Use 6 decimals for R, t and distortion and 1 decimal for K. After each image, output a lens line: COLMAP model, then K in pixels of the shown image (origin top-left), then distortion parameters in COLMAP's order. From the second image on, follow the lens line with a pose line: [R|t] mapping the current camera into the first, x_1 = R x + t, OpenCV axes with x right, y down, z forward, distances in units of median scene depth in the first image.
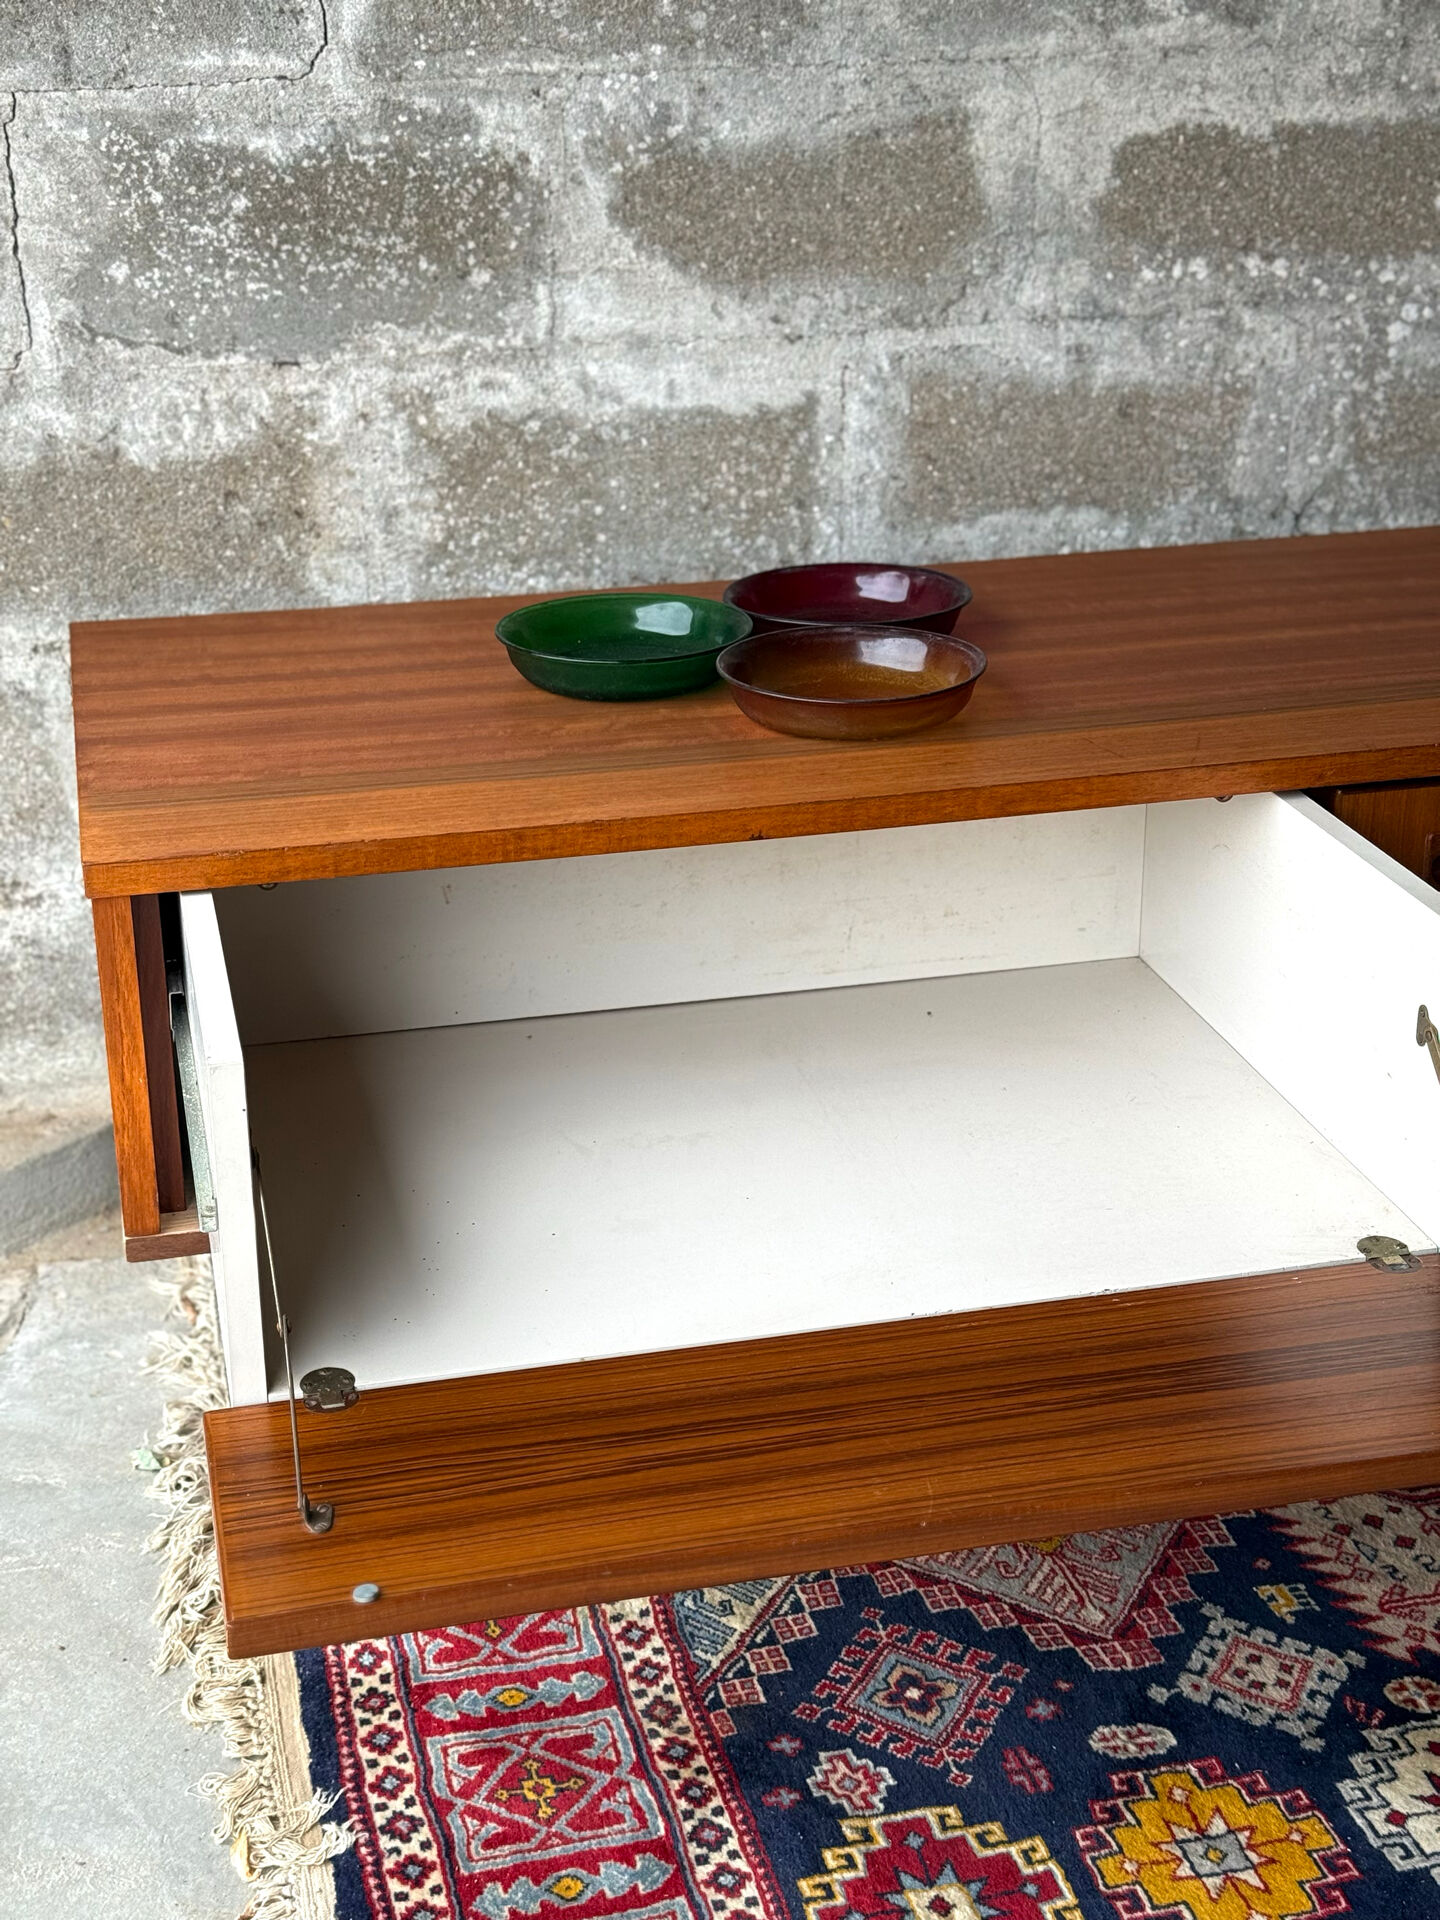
lens RADIAL K [[2688.4, 0, 720.0], [0, 2688.4, 960.0], [0, 0, 1]] dist [0.258190, -0.678370]
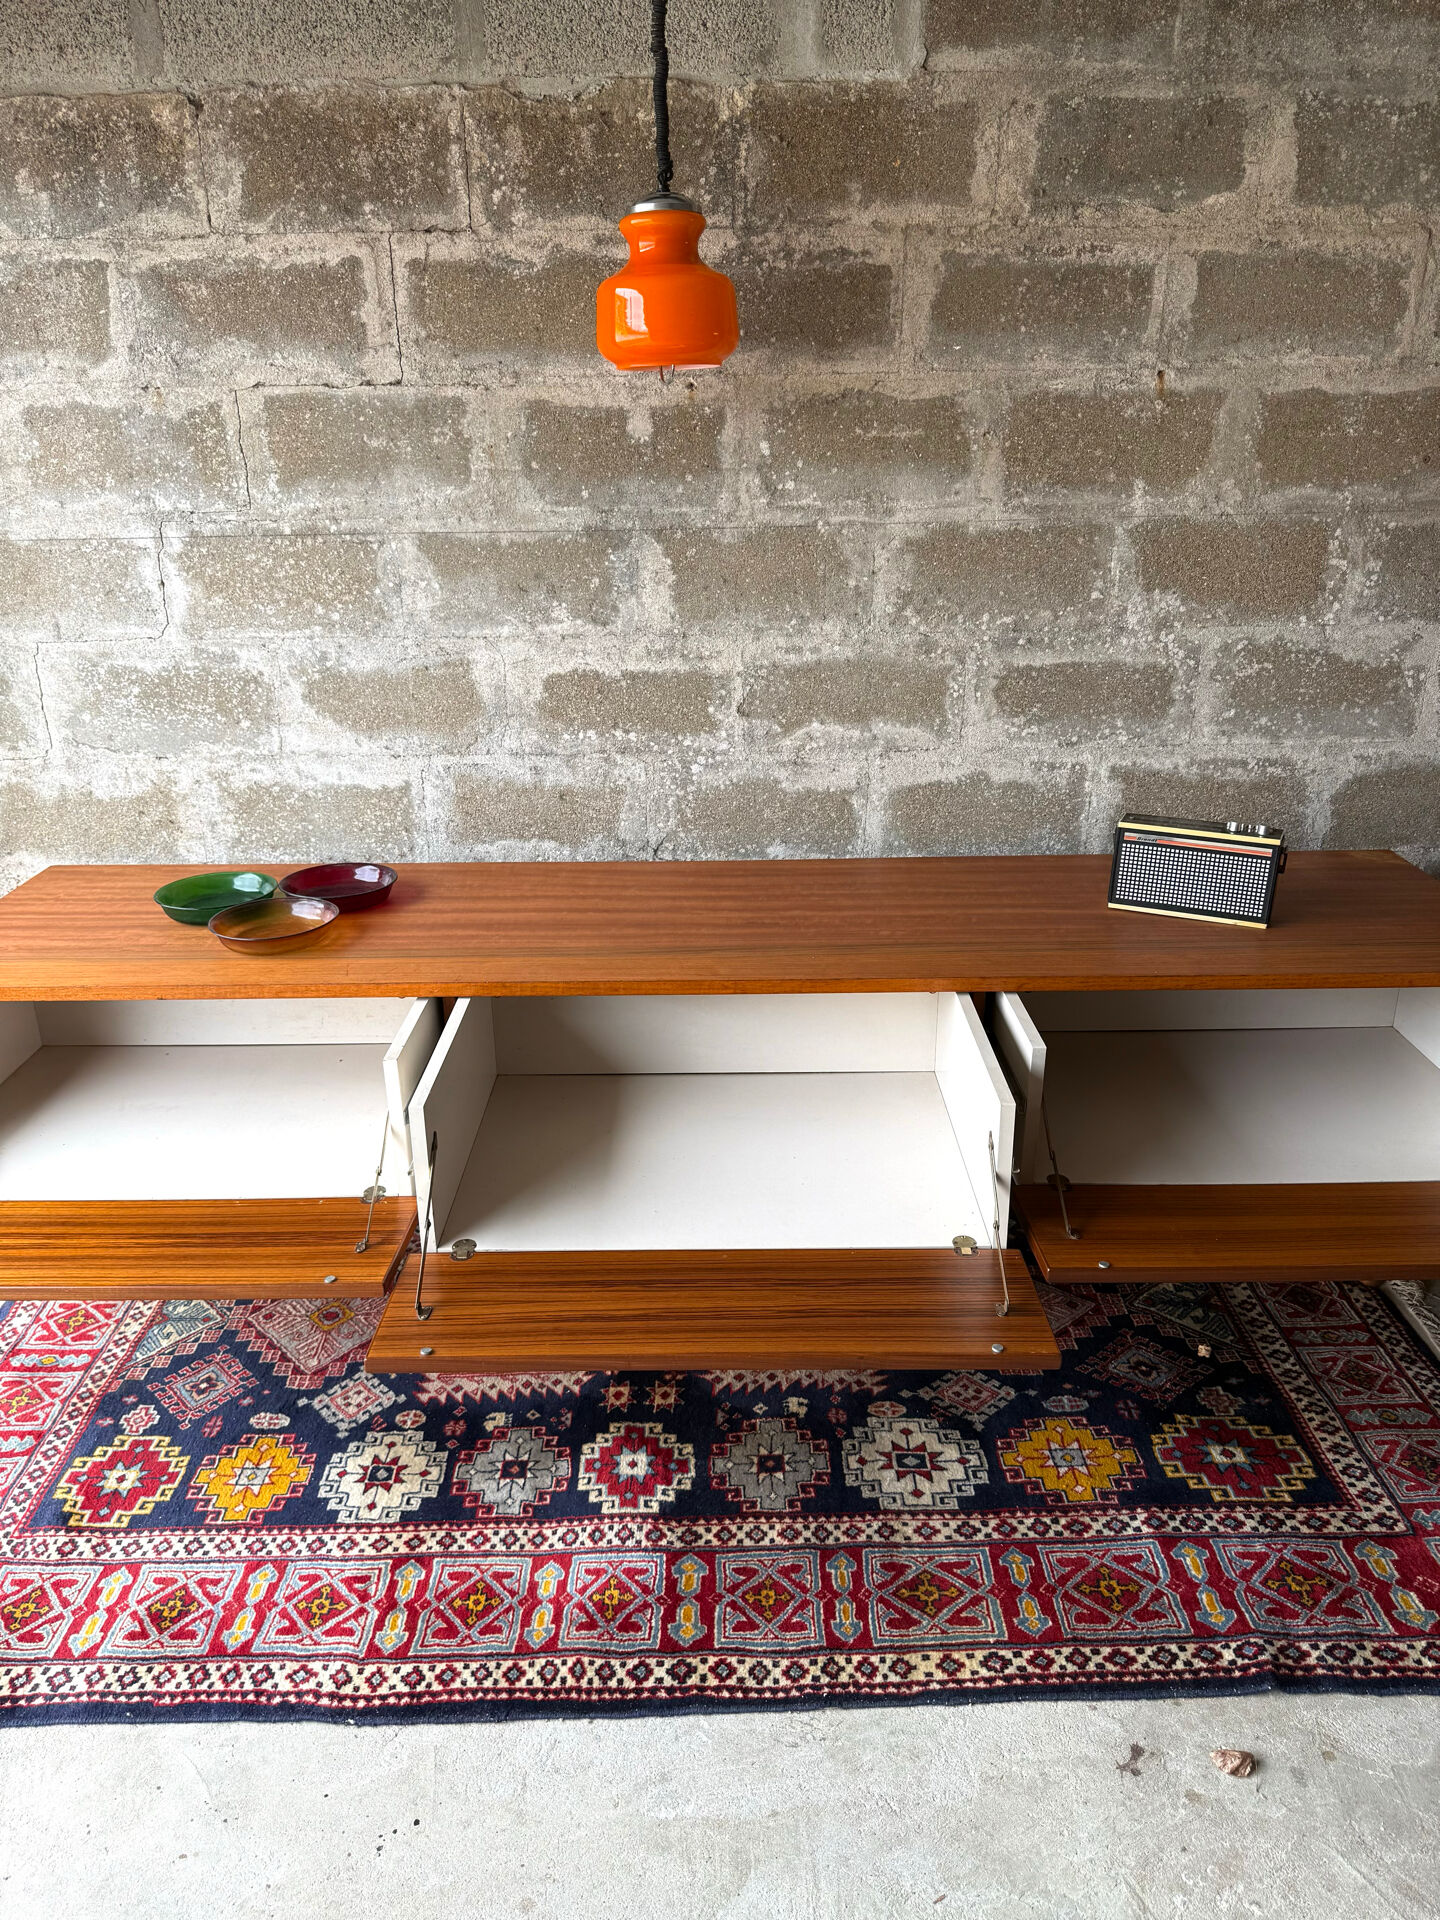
lens RADIAL K [[1338.2, 0, 716.3], [0, 1338.2, 963.8], [0, 0, 1]] dist [0.178629, -0.380270]
pose [[0.971166, 0.086213, -0.222270, 0.536621], [-0.088660, 0.996061, -0.001033, -0.084846], [0.221306, 0.020710, 0.974985, -0.000133]]
